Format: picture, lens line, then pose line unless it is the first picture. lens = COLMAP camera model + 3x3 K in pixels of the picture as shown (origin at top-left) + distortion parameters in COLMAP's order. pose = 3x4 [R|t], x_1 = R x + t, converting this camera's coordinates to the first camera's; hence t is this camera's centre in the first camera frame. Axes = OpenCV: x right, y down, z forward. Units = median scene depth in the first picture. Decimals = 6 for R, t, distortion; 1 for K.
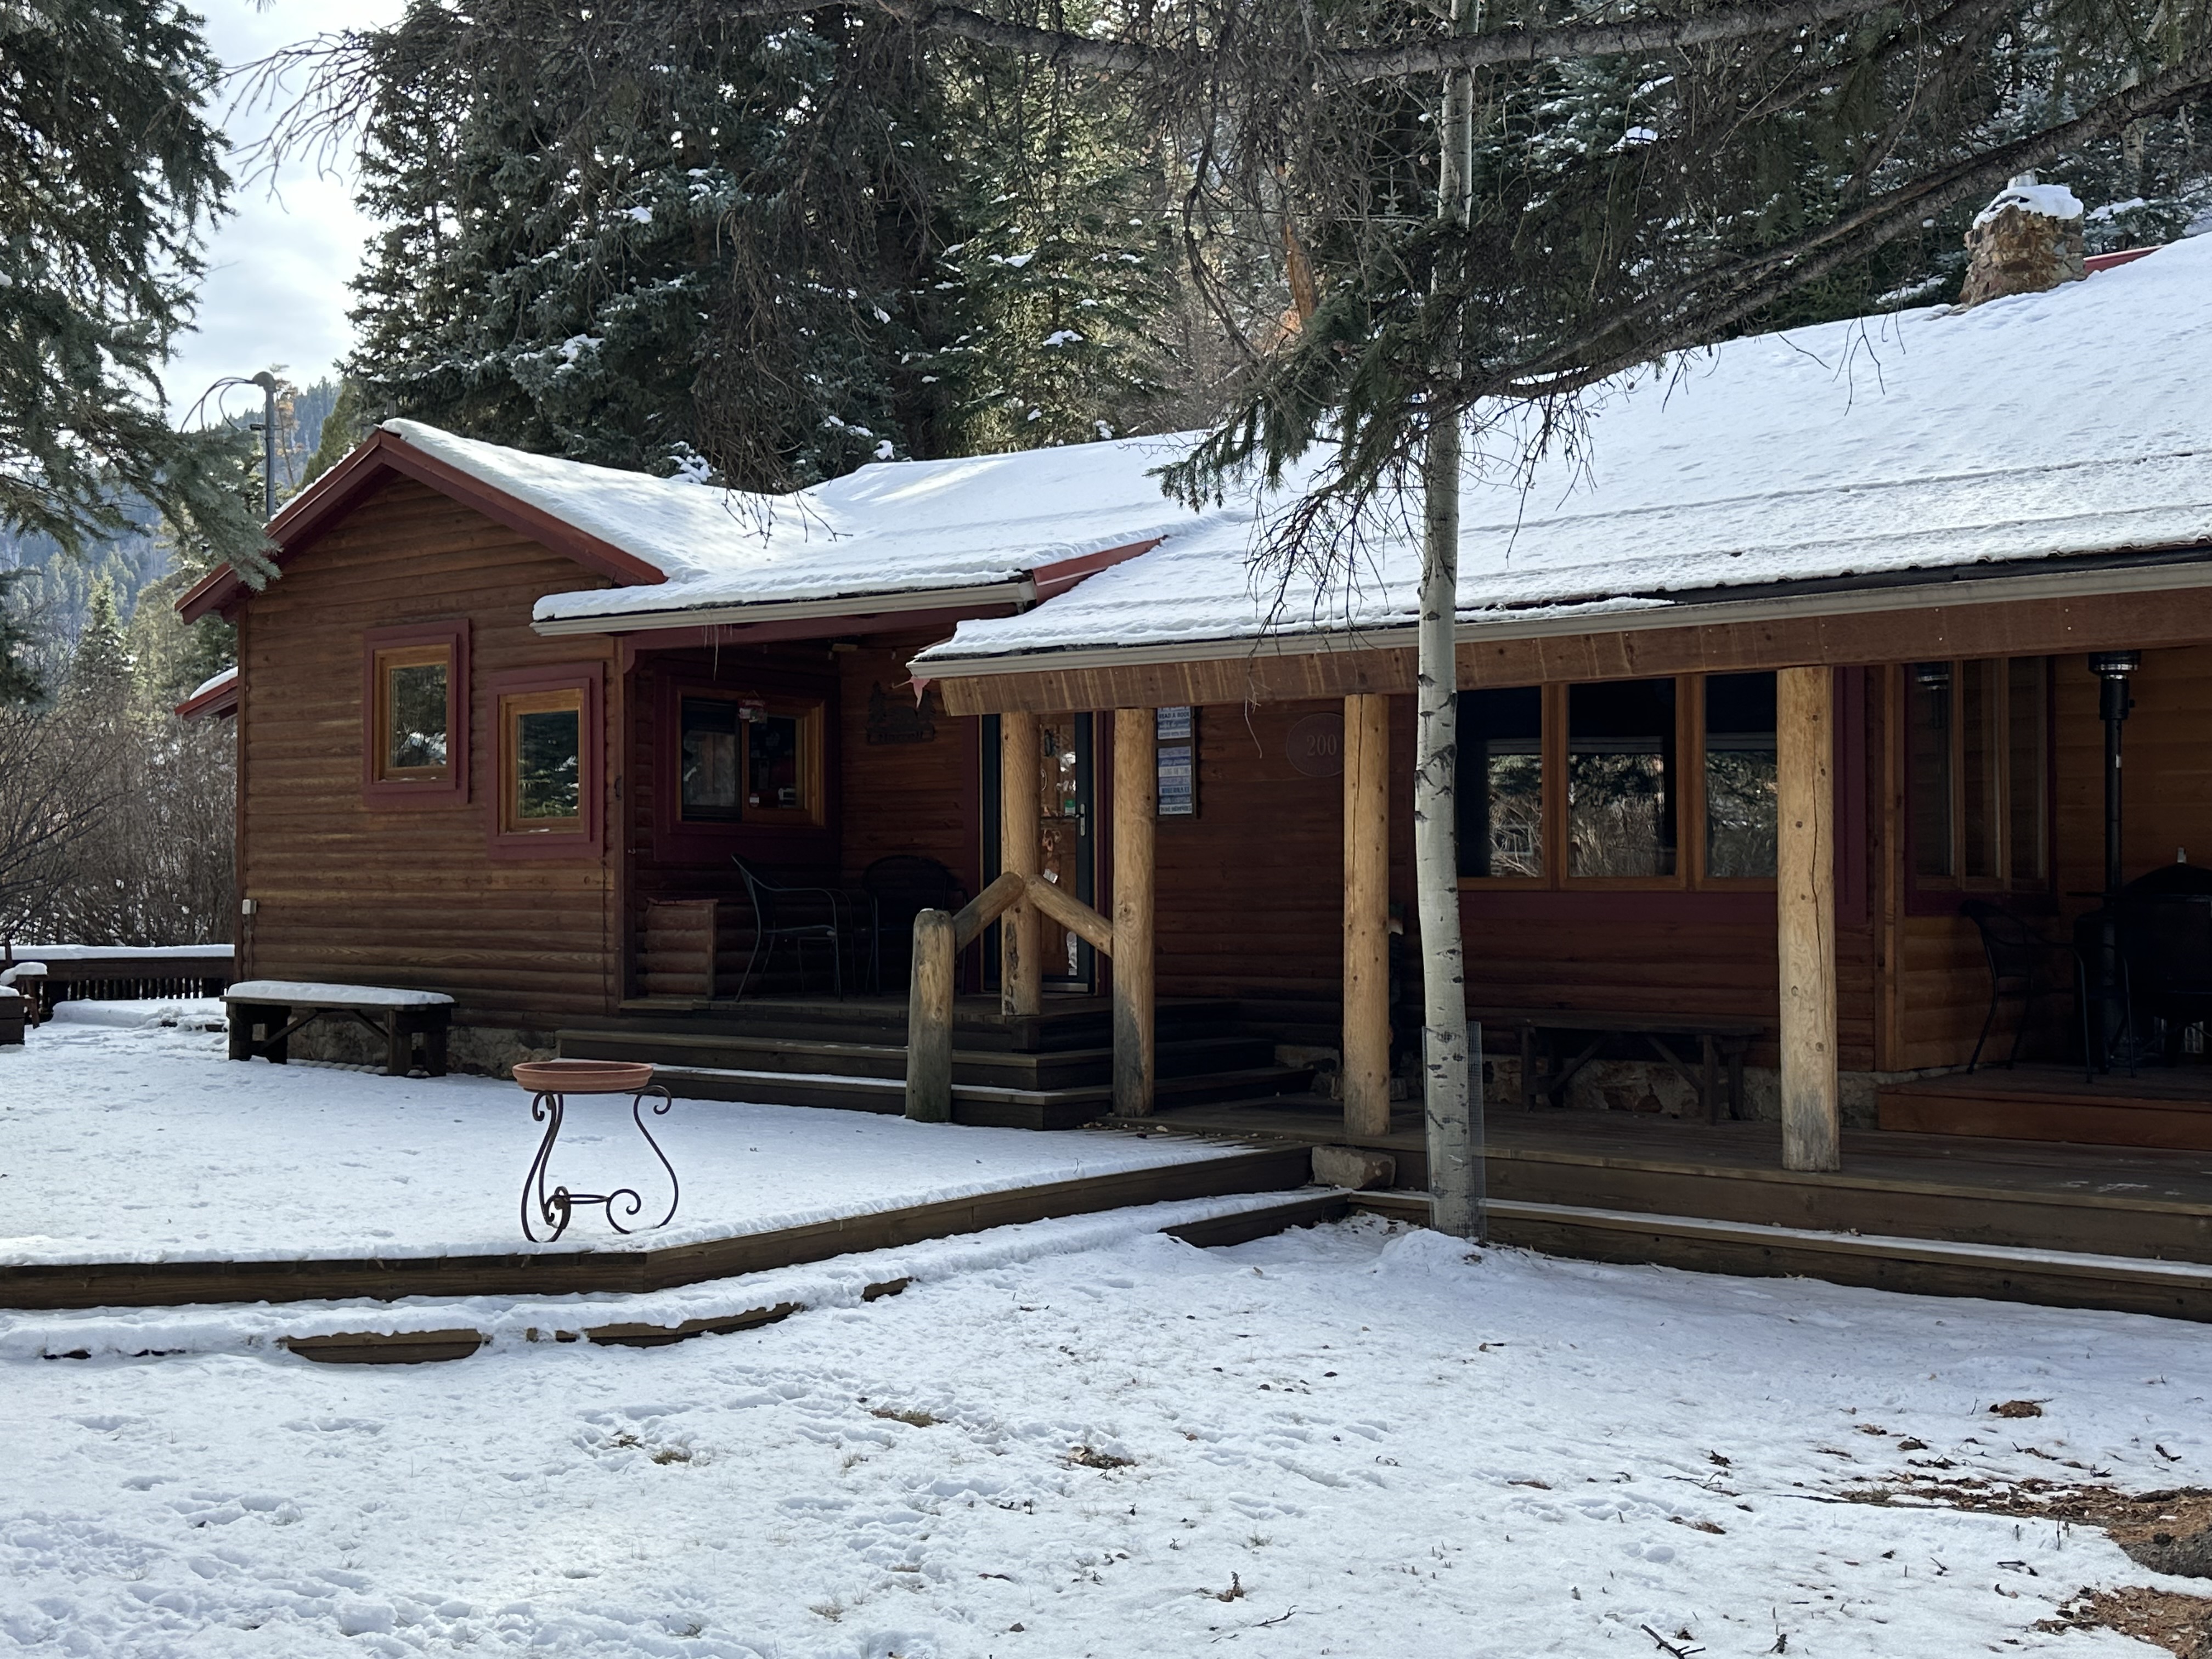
lens RADIAL K [[2314.3, 0, 1105.7], [0, 2314.3, 823.4], [0, 0, 1]] dist [0.088053, -0.005924]
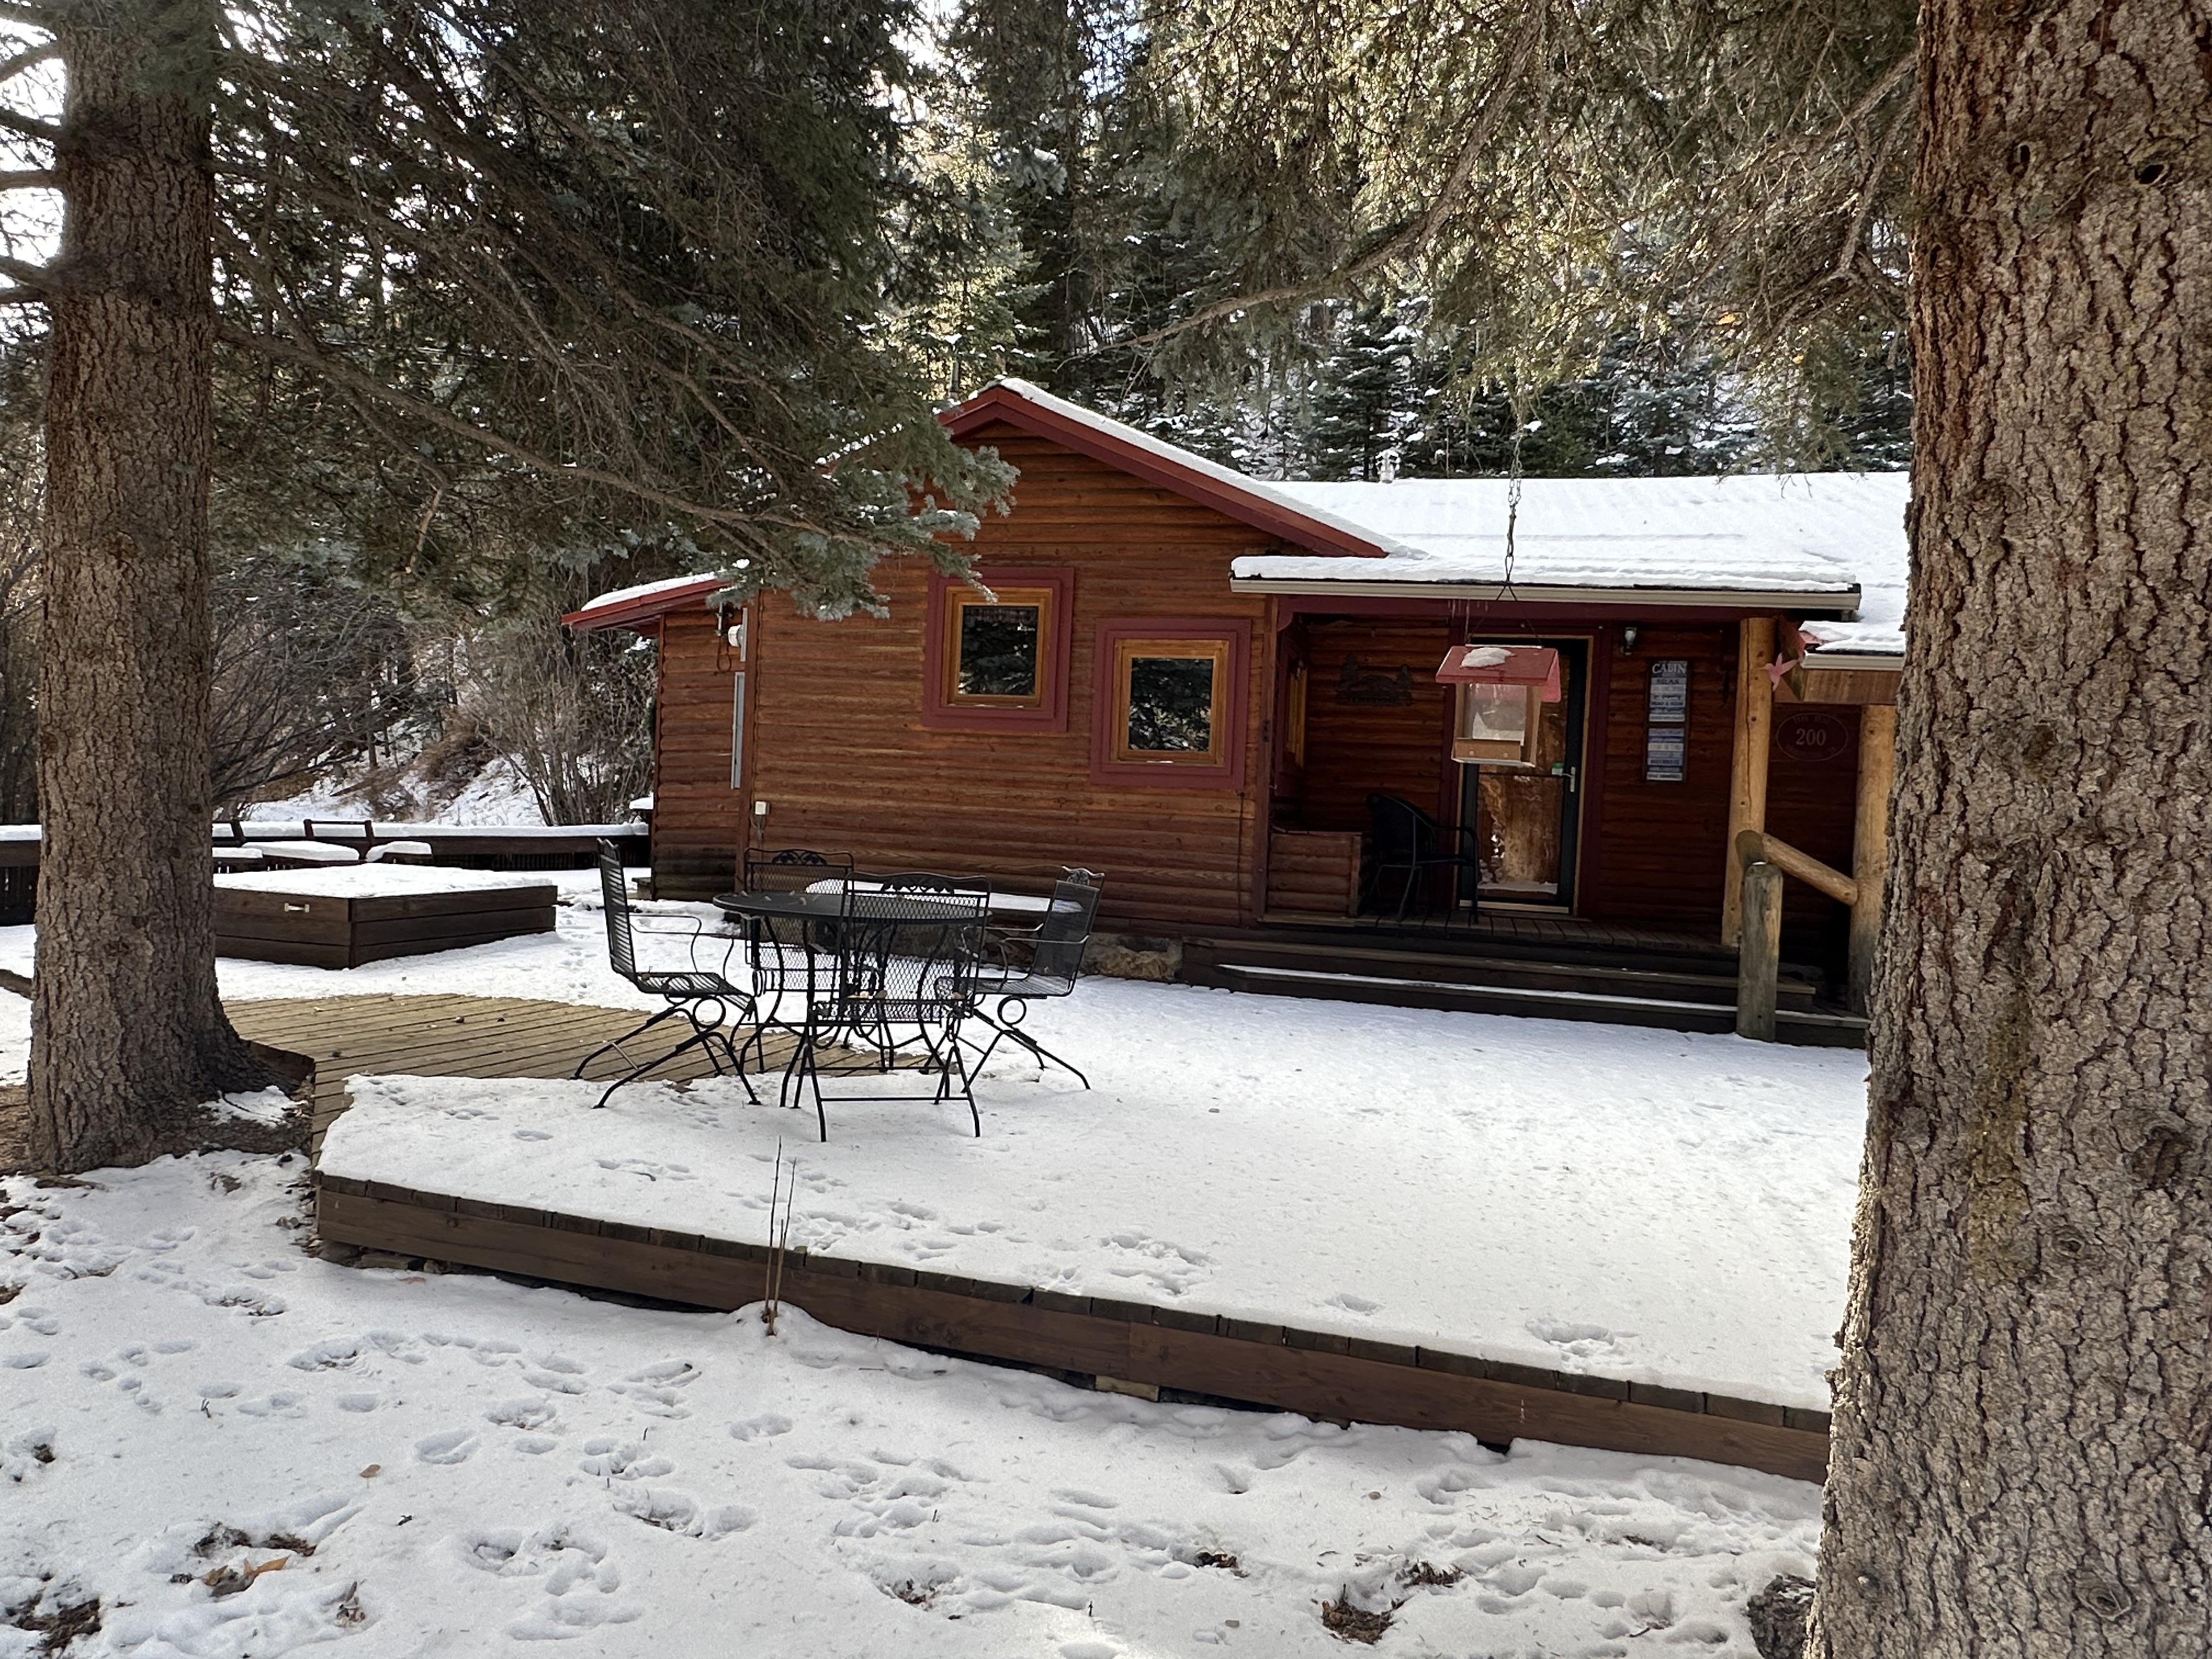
lens RADIAL K [[1382.7, 0, 1106.1], [0, 1382.7, 838.6], [0, 0, 1]] dist [-0.003102, 0.000933]
pose [[0.922709, 0.036160, 0.383799, -0.596785], [-0.060779, 0.996785, 0.052209, 0.007588], [-0.380677, -0.071501, 0.921940, 0.433081]]
